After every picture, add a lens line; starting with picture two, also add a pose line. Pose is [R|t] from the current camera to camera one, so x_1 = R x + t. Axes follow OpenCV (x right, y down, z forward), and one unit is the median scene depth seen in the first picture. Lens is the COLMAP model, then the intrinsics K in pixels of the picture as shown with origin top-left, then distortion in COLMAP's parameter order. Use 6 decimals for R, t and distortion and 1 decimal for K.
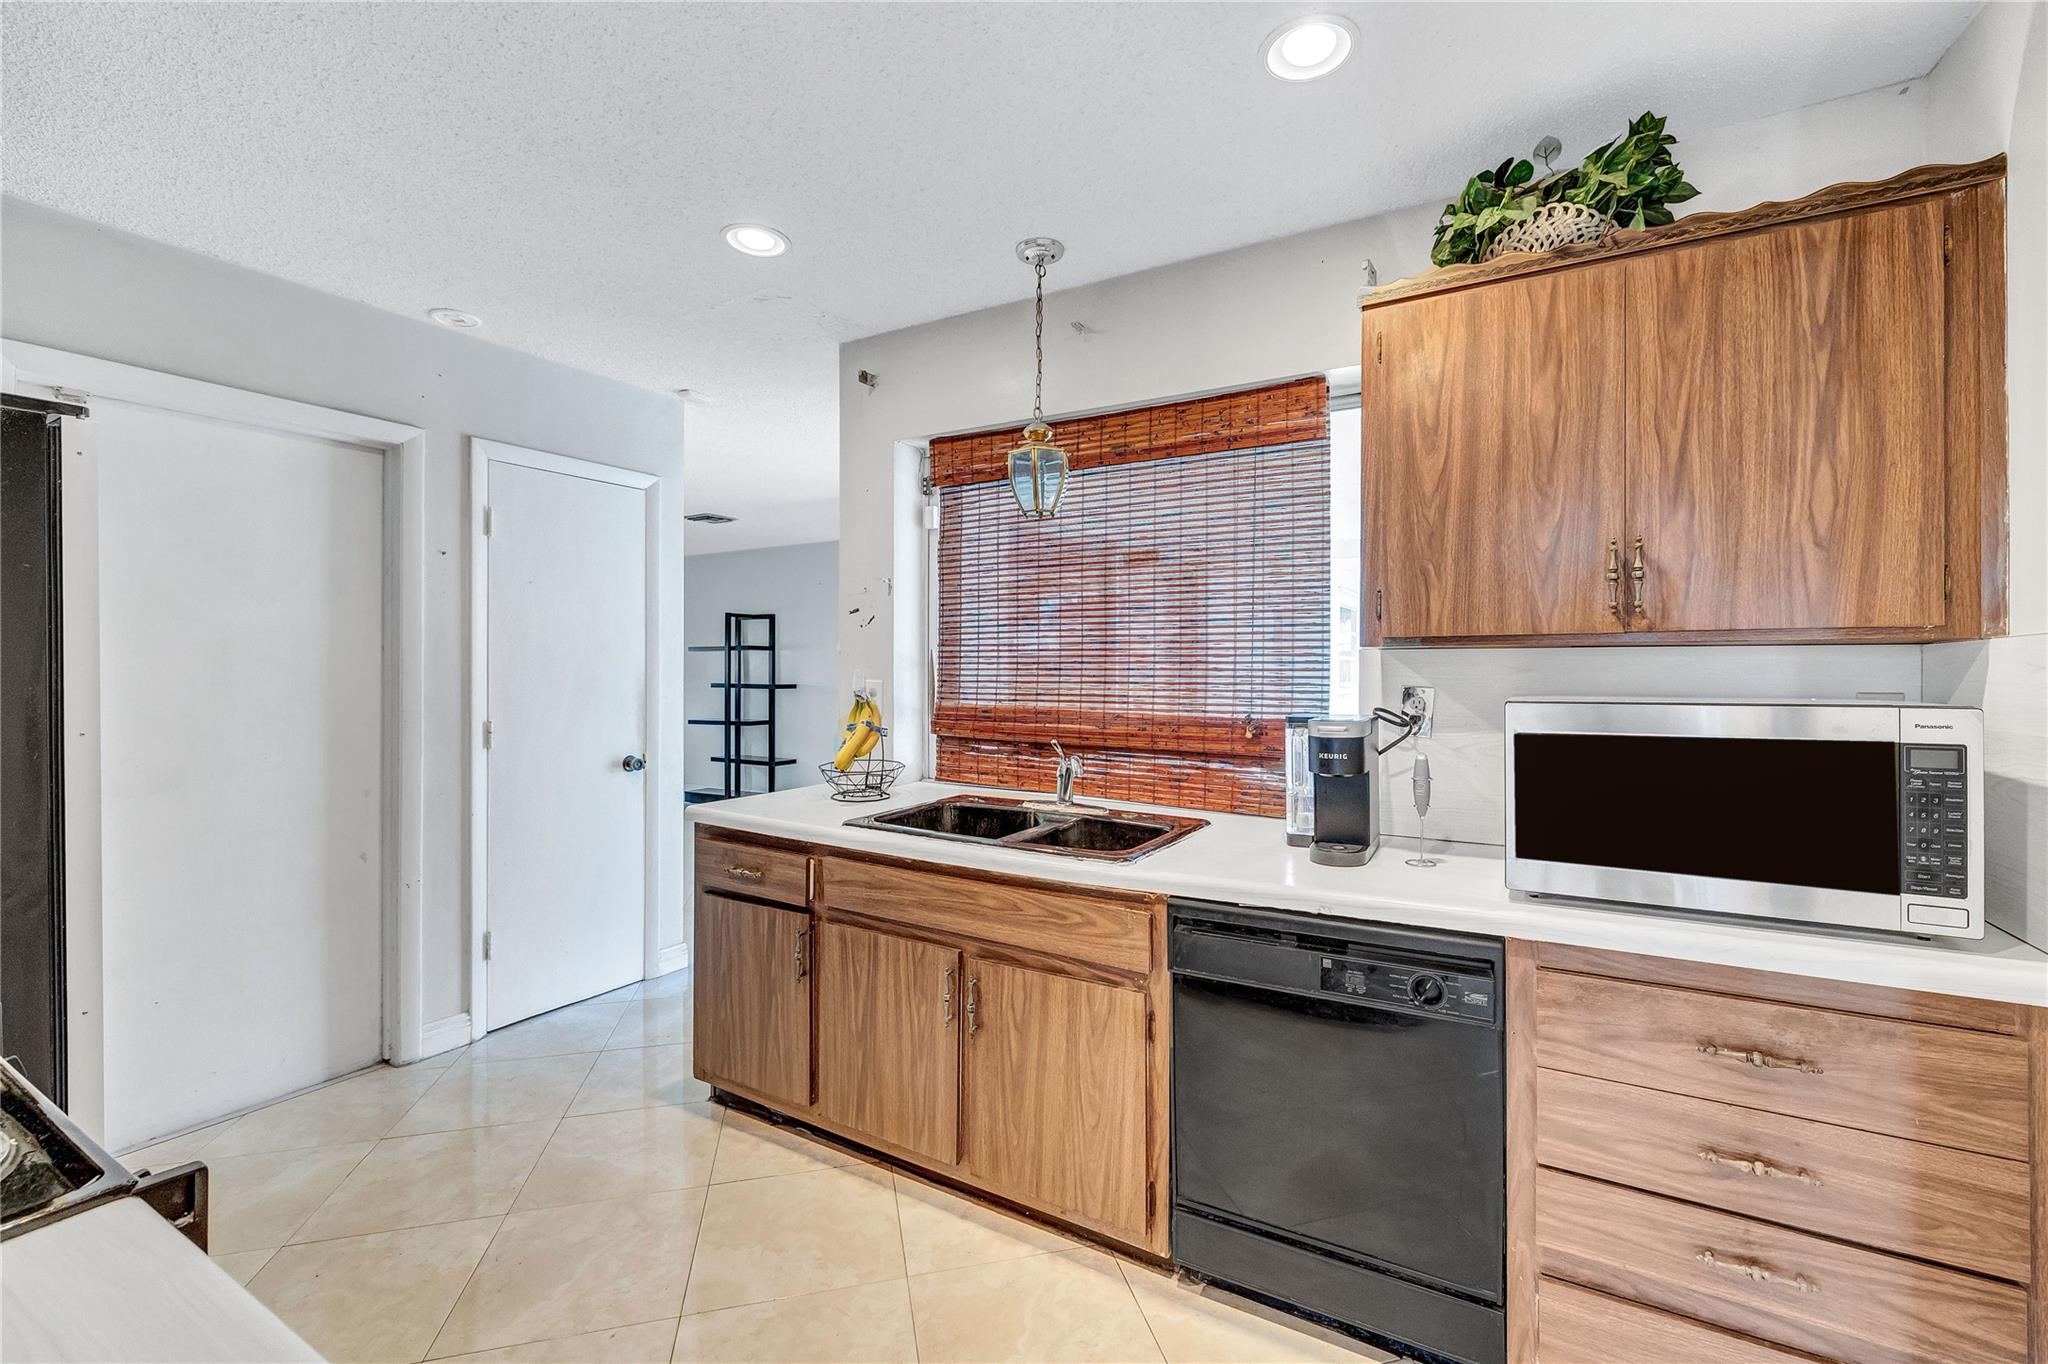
lens RADIAL K [[867.5, 0, 1067.3], [0, 867.5, 671.6], [0, 0, 1]] dist [0.003088, -0.001215]
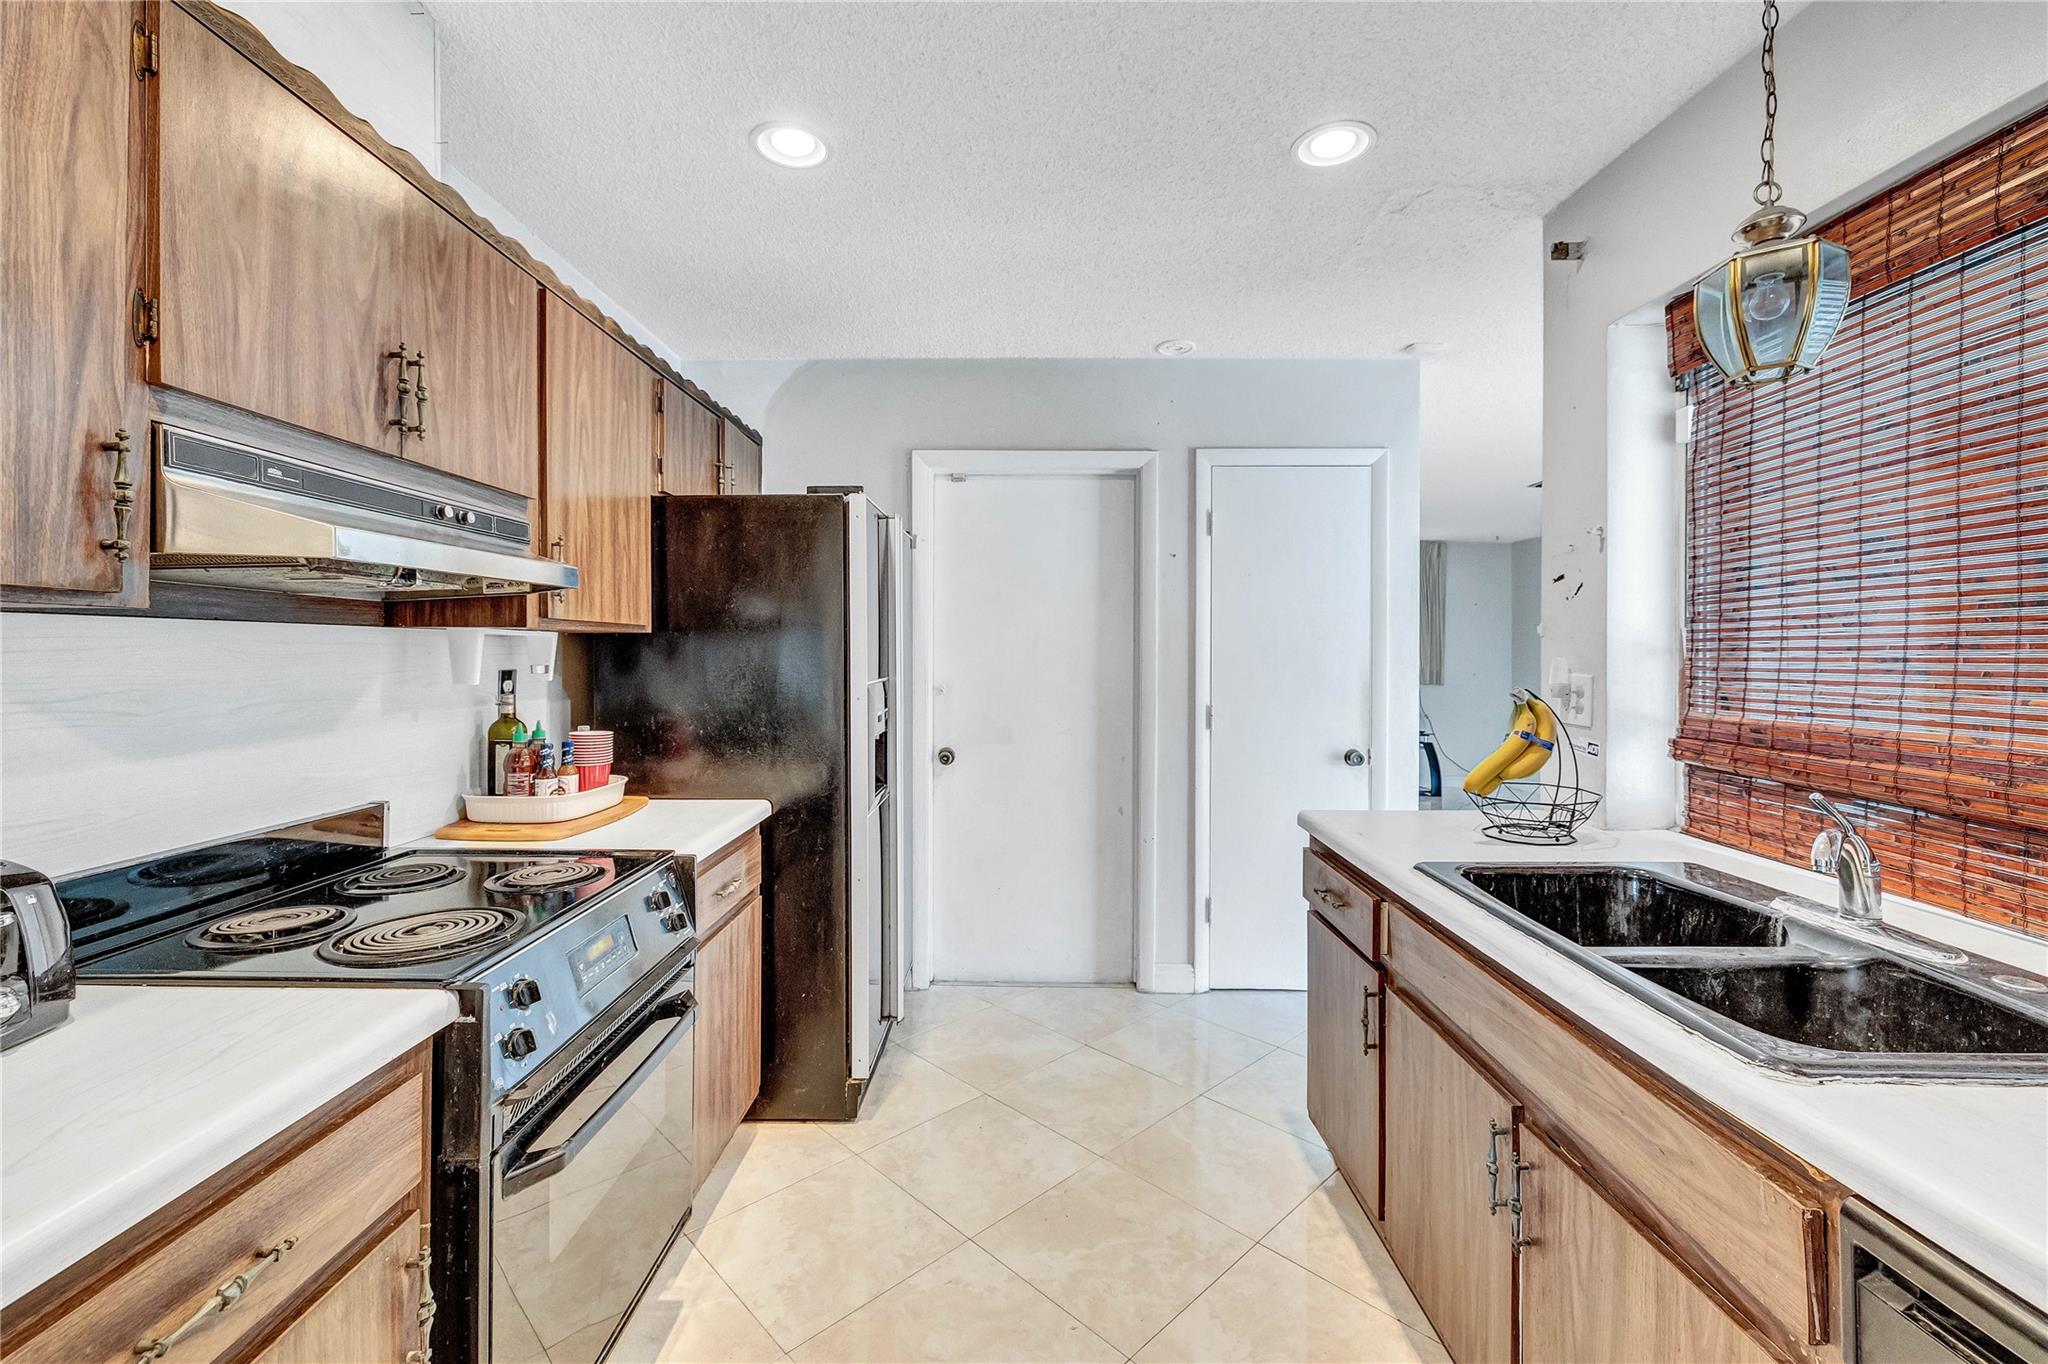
lens RADIAL K [[867.5, 0, 1016.5], [0, 867.5, 657.0], [0, 0, 1]] dist [0.003088, -0.001215]
pose [[0.477301, 0.002163, -0.878737, 0.186694], [-0.007254, 0.999973, -0.001478, 0.000014], [0.878710, 0.007080, 0.477303, 0.273677]]
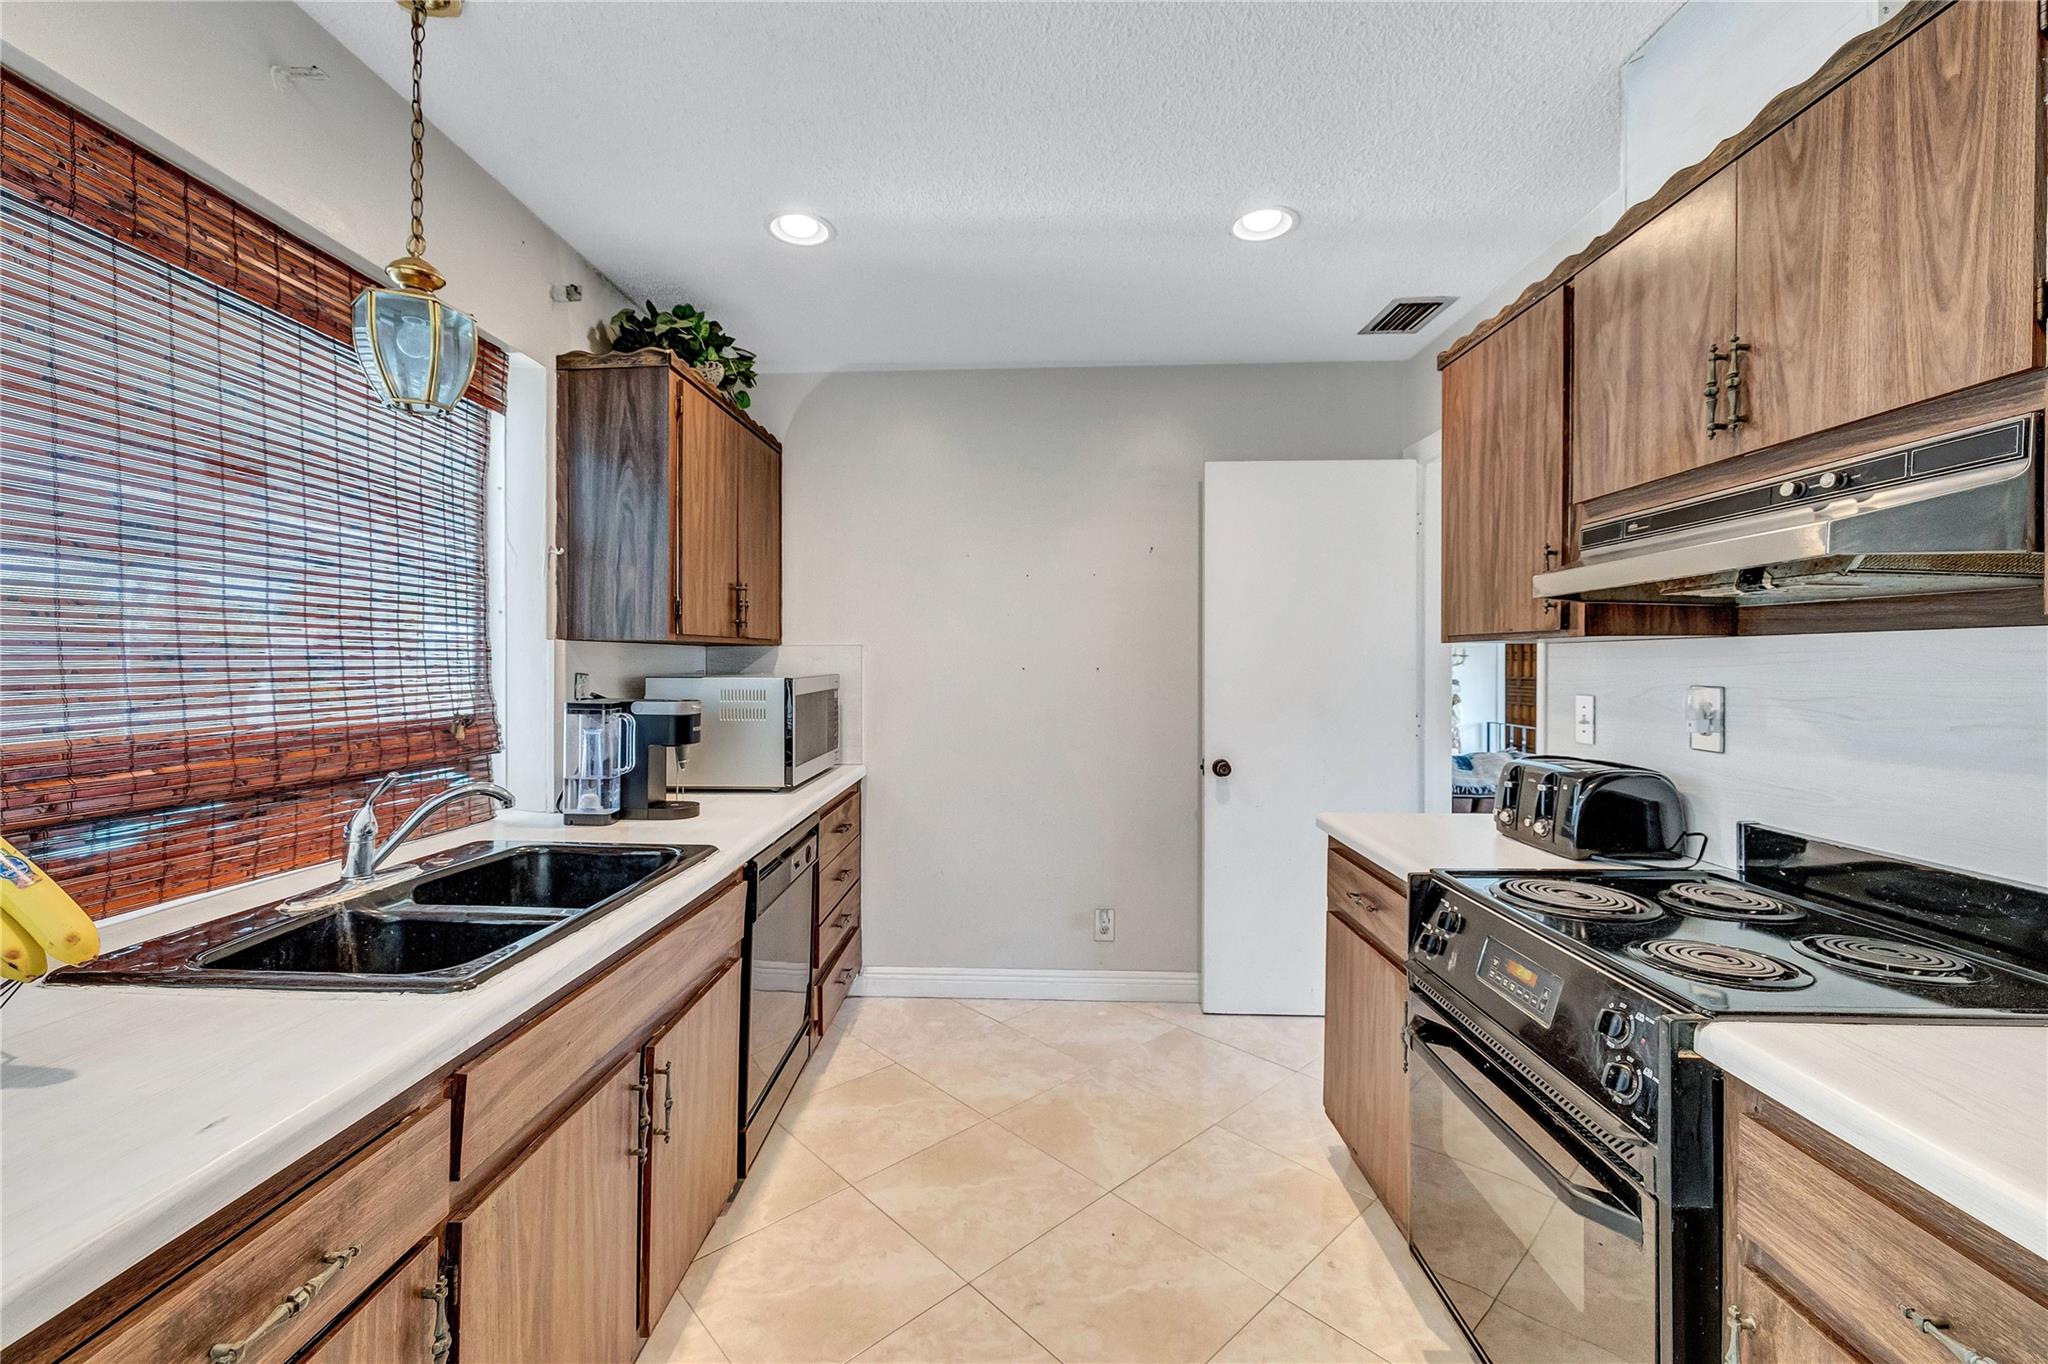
lens RADIAL K [[867.5, 0, 1006.1], [0, 867.5, 665.4], [0, 0, 1]] dist [0.003088, -0.001215]
pose [[-0.456054, -0.008883, 0.889908, -0.660738], [-0.000504, 0.999953, 0.009723, -0.003265], [-0.889952, 0.003985, -0.456037, 0.768791]]
